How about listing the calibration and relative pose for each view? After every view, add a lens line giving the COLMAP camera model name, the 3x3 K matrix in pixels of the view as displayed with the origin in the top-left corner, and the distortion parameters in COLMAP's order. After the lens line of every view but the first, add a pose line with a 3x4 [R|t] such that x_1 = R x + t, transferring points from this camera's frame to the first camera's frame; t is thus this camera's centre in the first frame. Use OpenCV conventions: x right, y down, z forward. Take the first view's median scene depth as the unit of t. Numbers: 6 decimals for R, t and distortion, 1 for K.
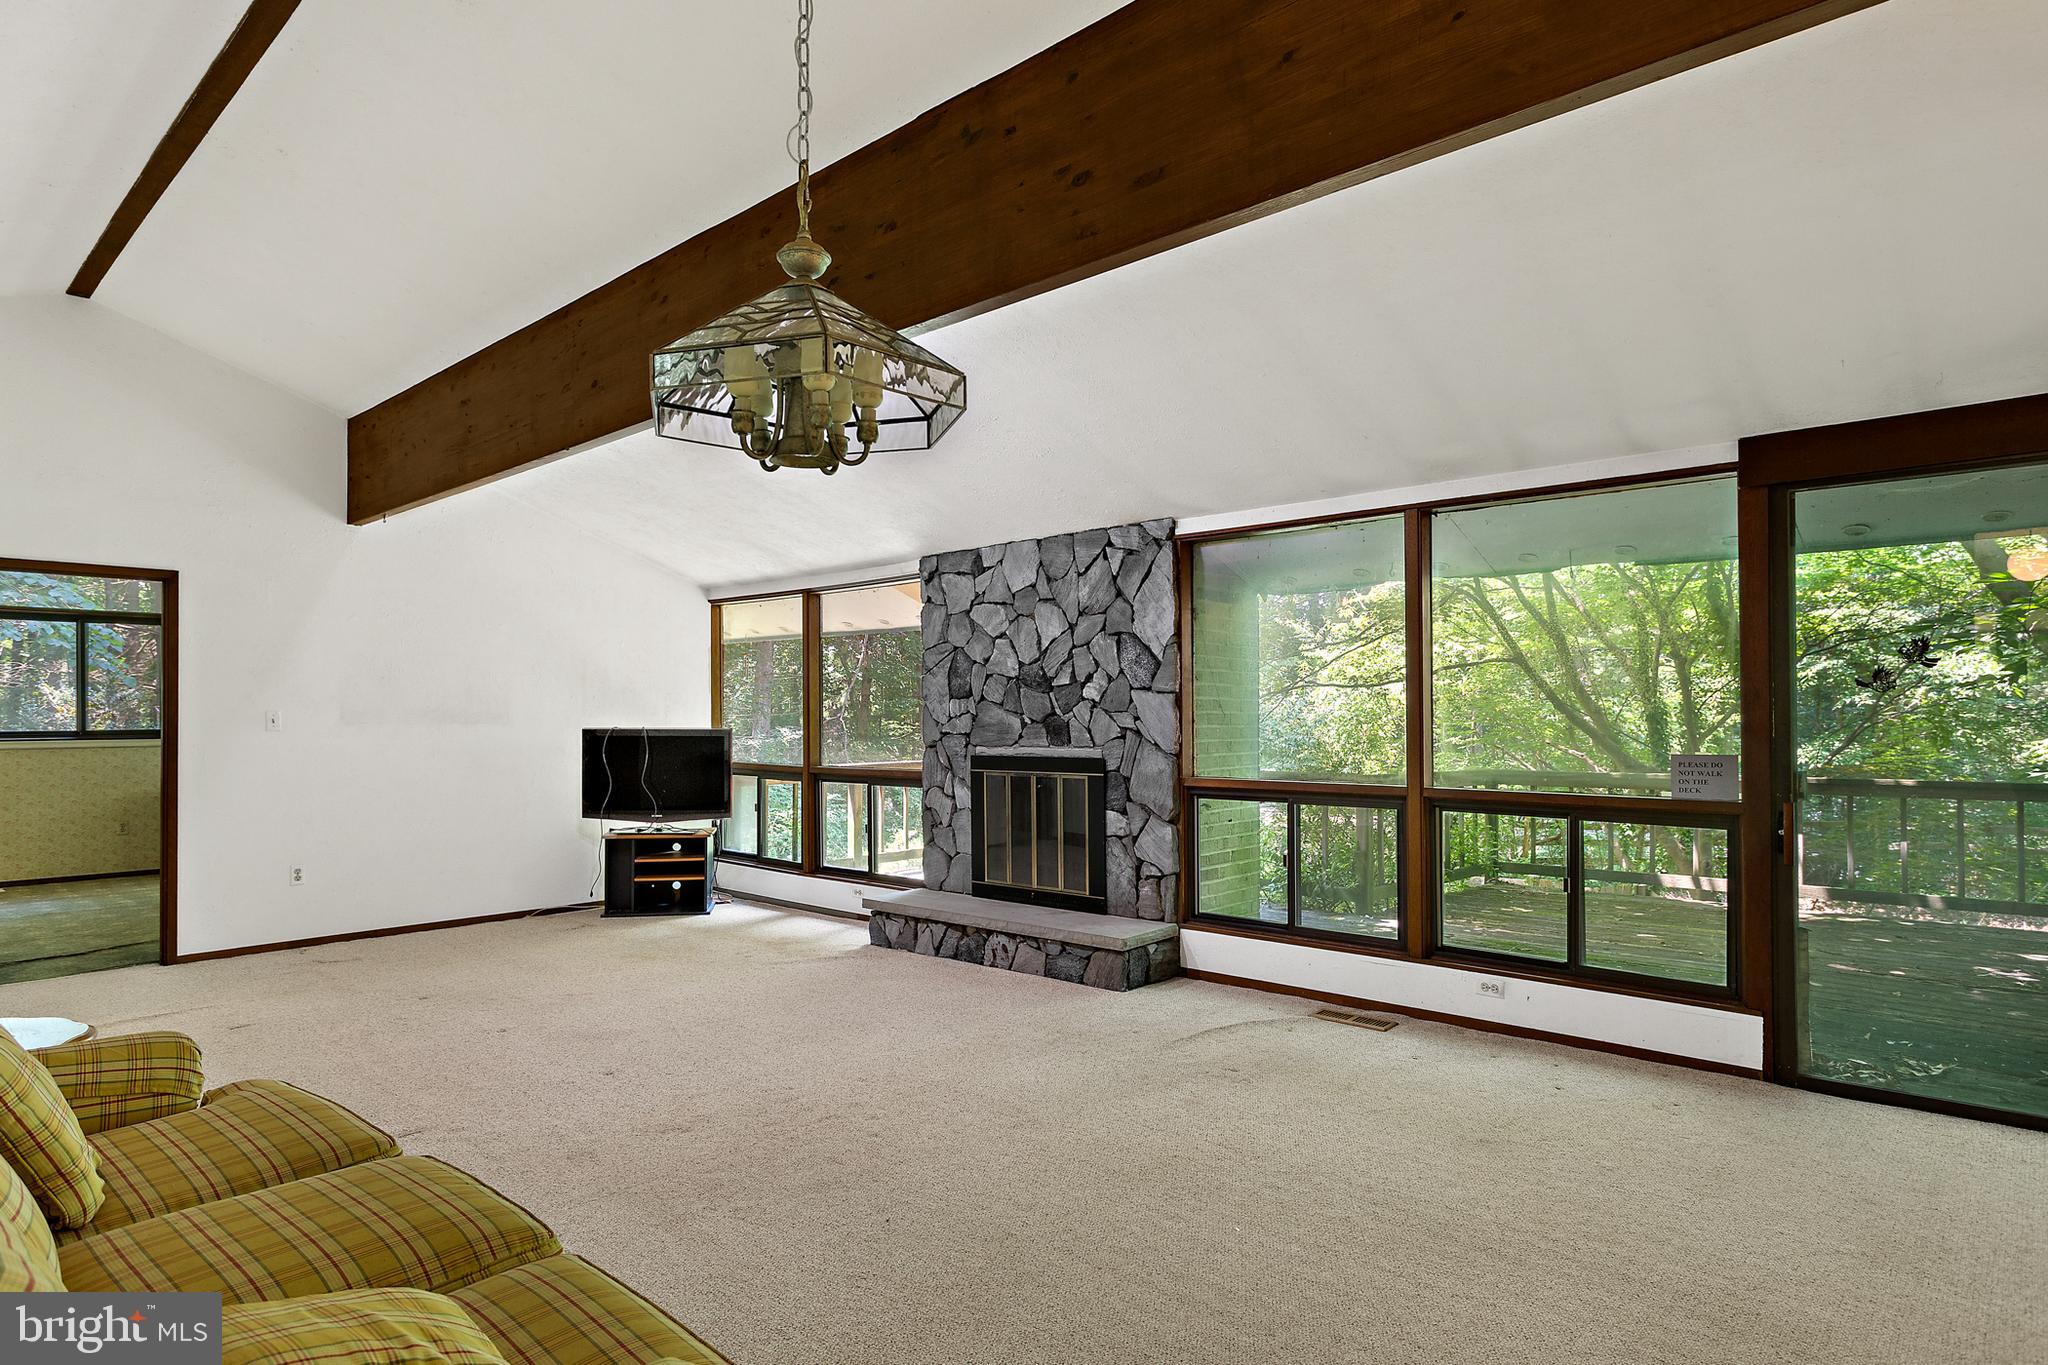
lens RADIAL K [[1129.9, 0, 1013.4], [0, 1129.9, 706.0], [0, 0, 1]] dist [-0.015757, 0.016092]
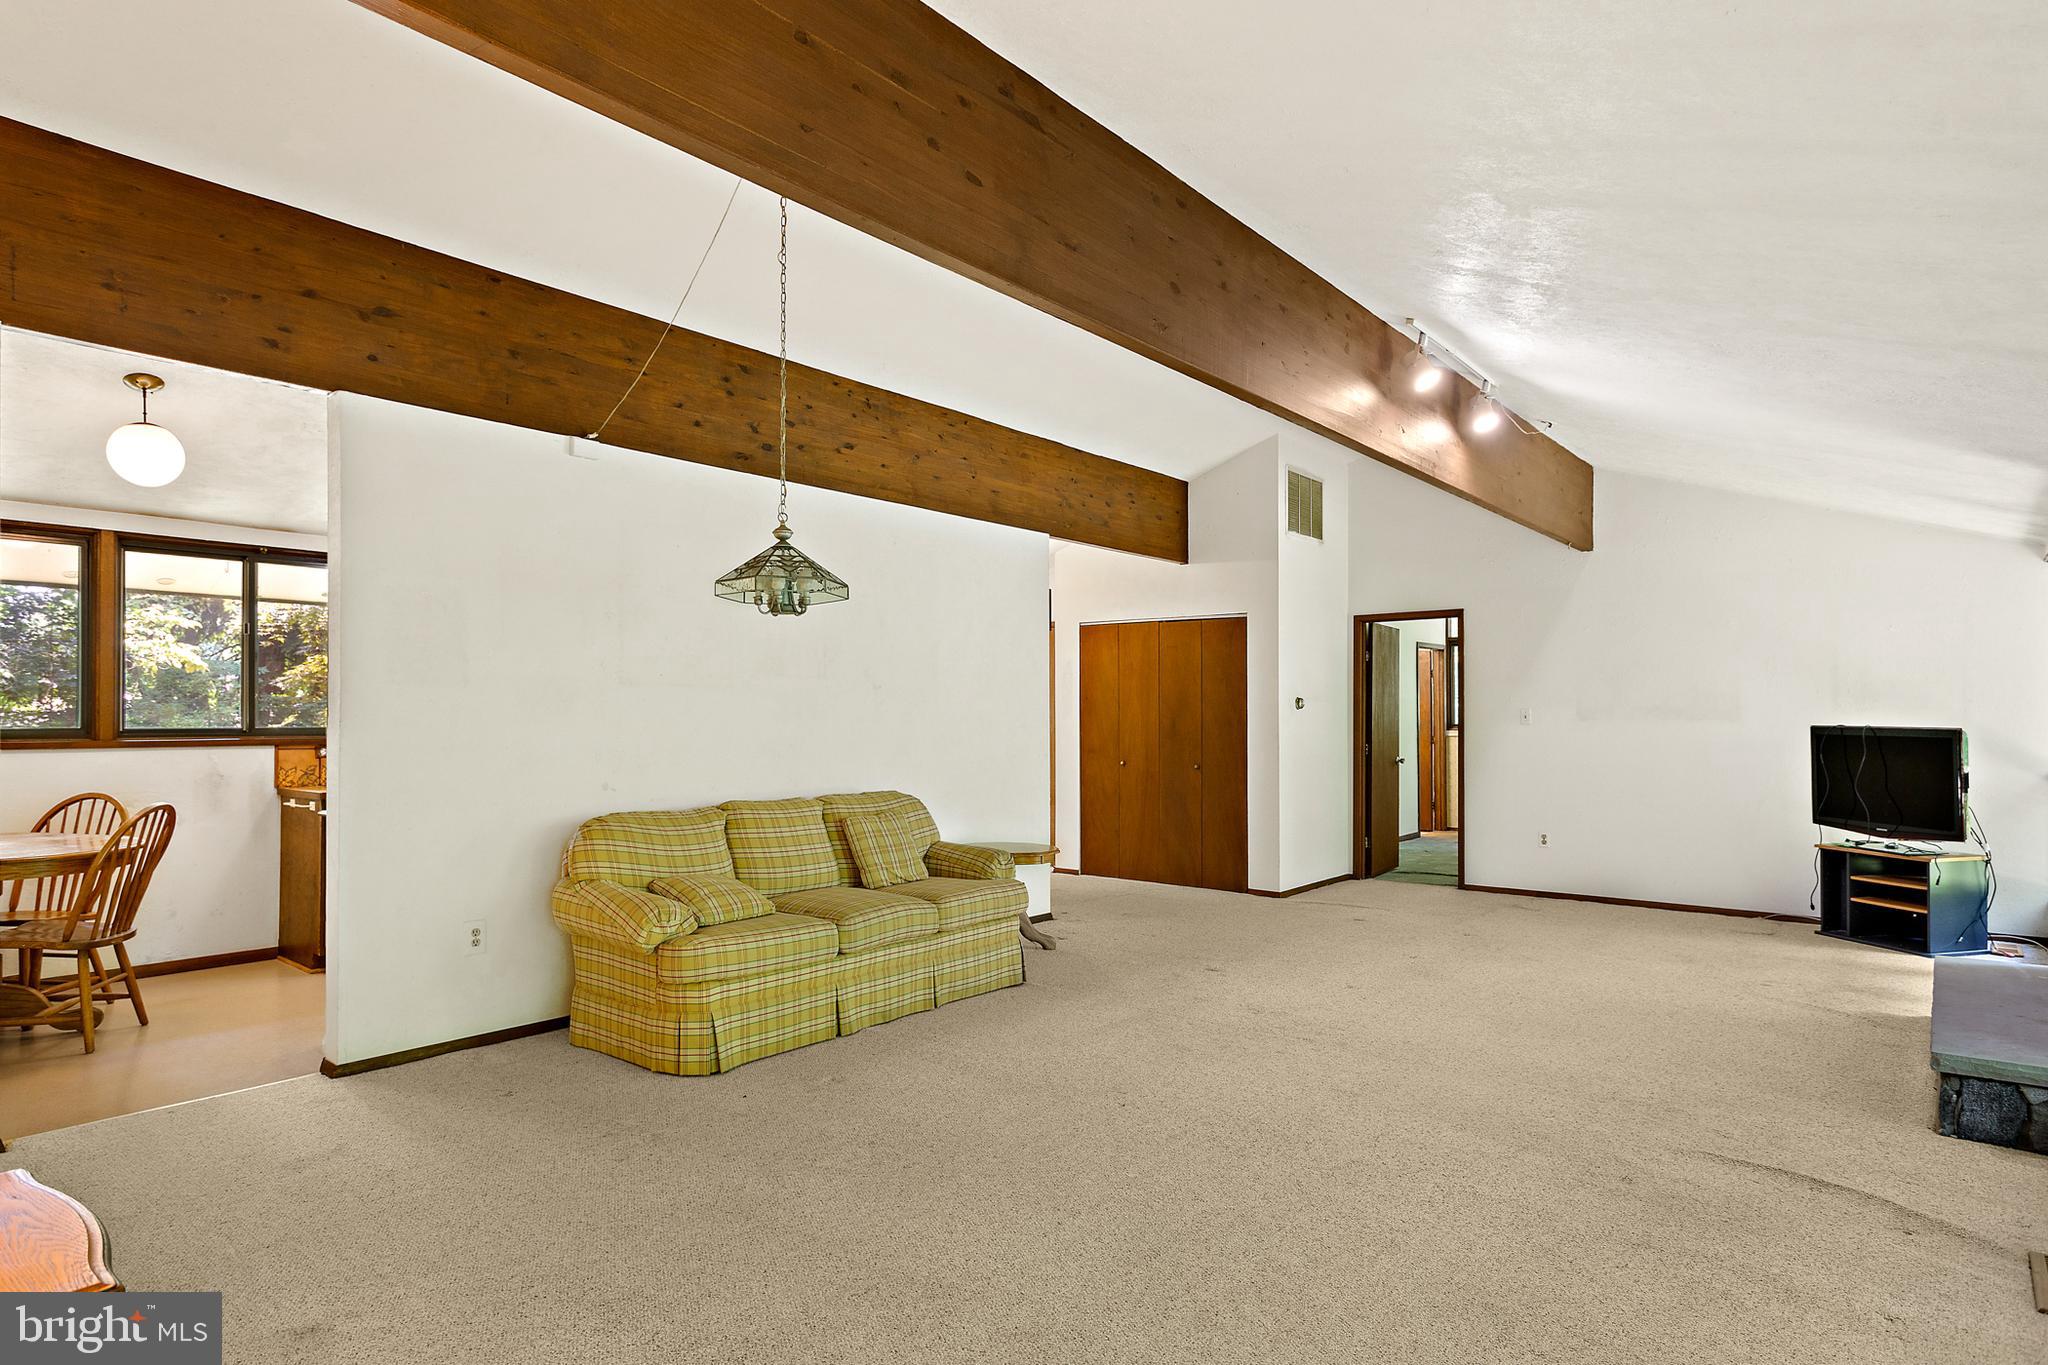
lens RADIAL K [[1118.6, 0, 1001.8], [0, 1118.6, 749.4], [0, 0, 1]] dist [0.000093, -0.001066]
pose [[0.046701, 0.034910, -0.998299, 0.642461], [0.009610, 0.999327, 0.035396, 0.000266], [0.998863, -0.011246, 0.046334, 0.380844]]
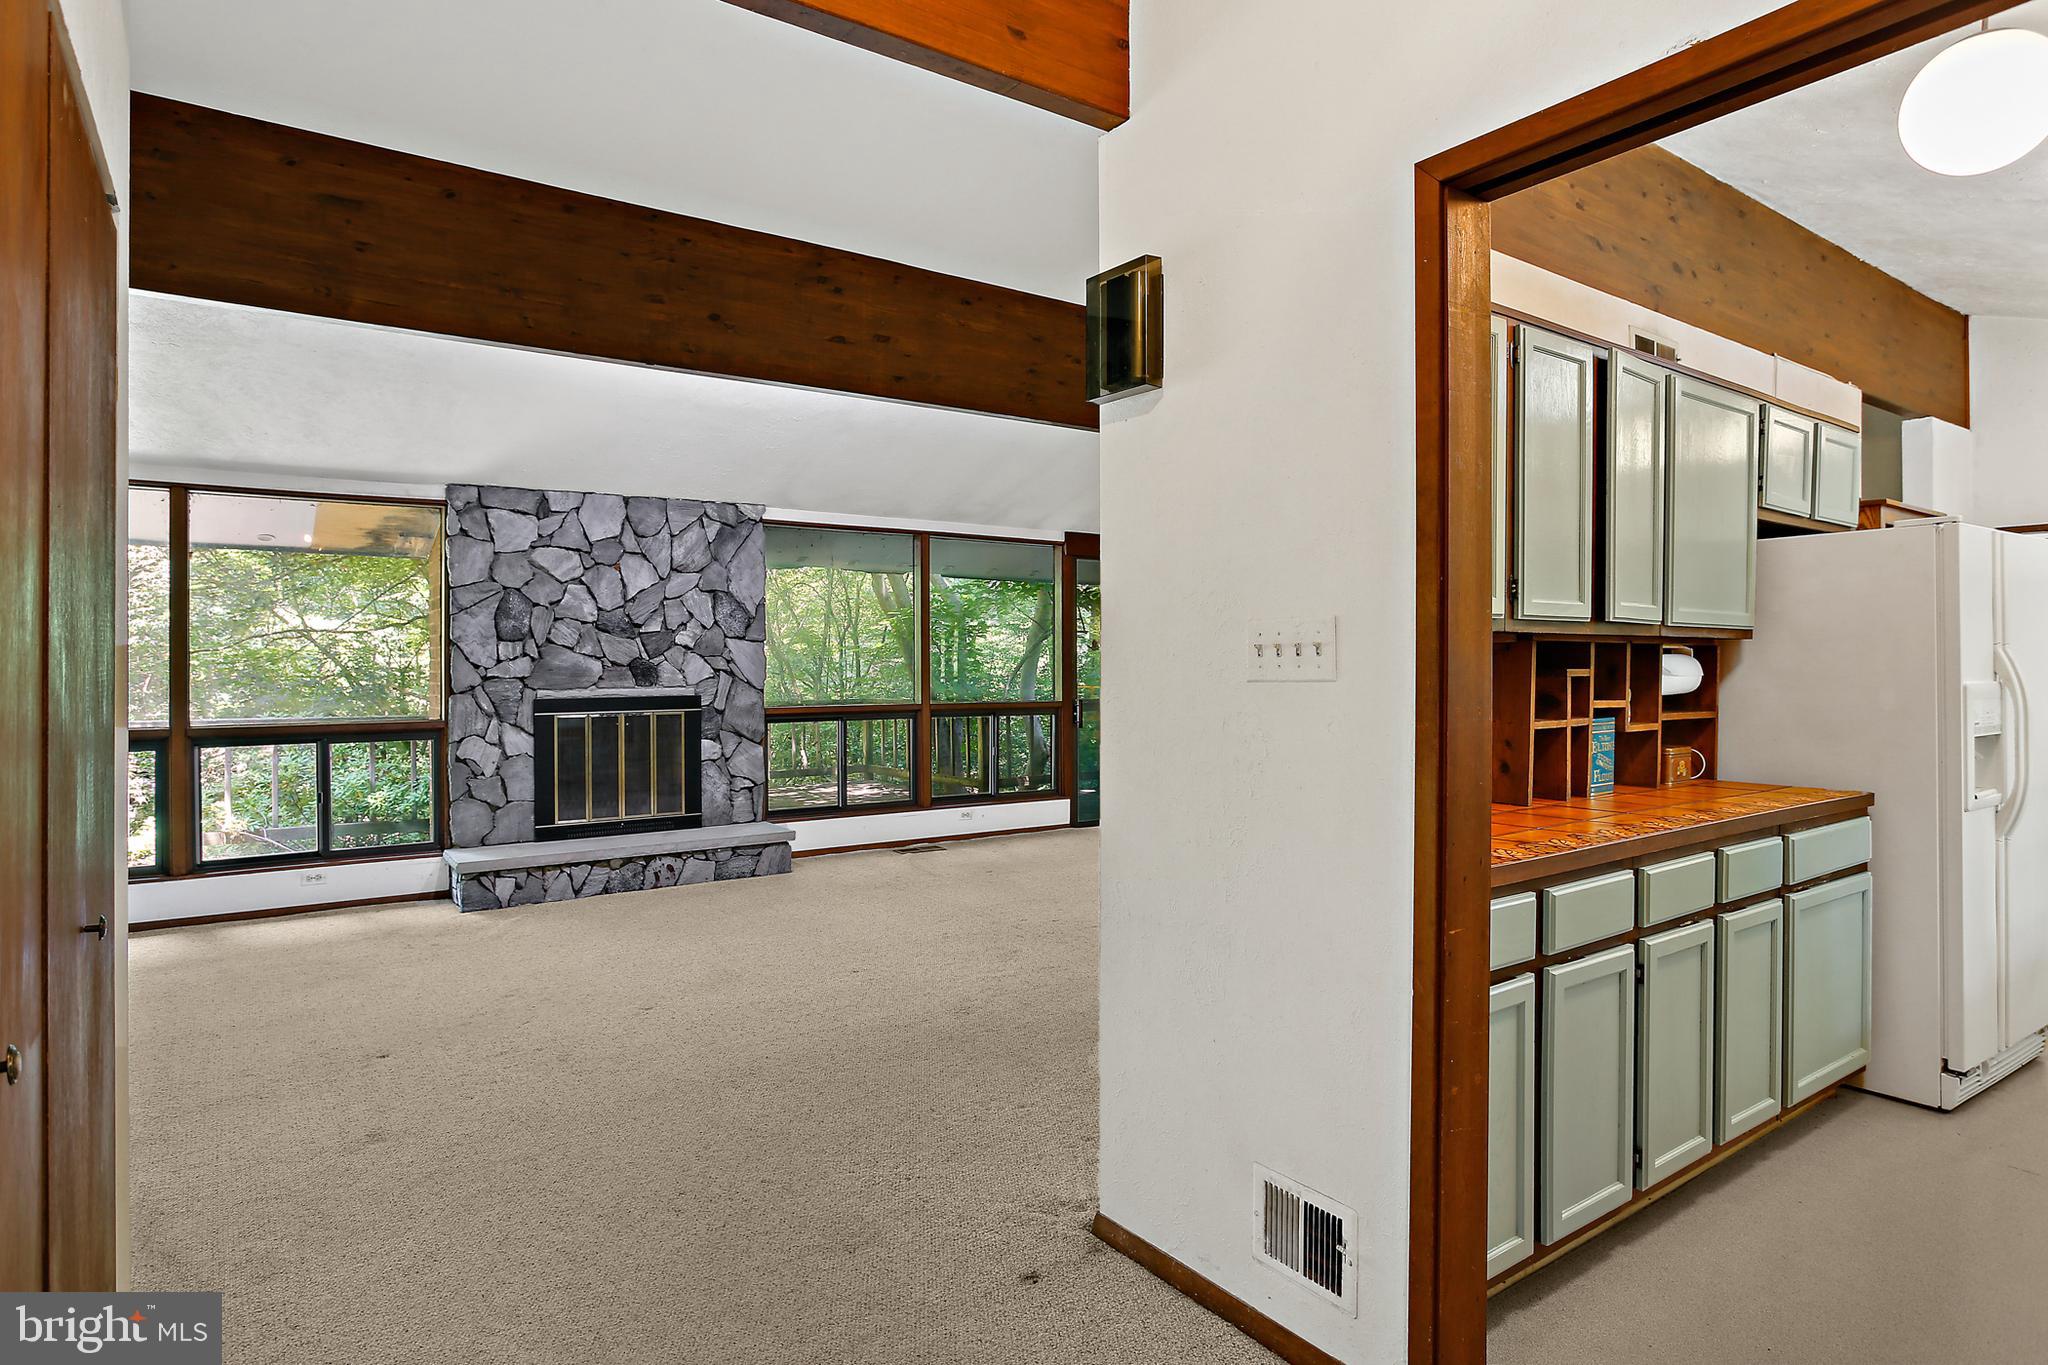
lens RADIAL K [[1146.6, 0, 1024.4], [0, 1146.6, 657.5], [0, 0, 1]] dist [-0.050945, 0.027396]
pose [[0.203776, 0.007235, 0.978991, -1.018102], [-0.007381, 0.999956, -0.005853, 0.011183], [-0.978990, -0.006033, 0.203820, 0.423106]]
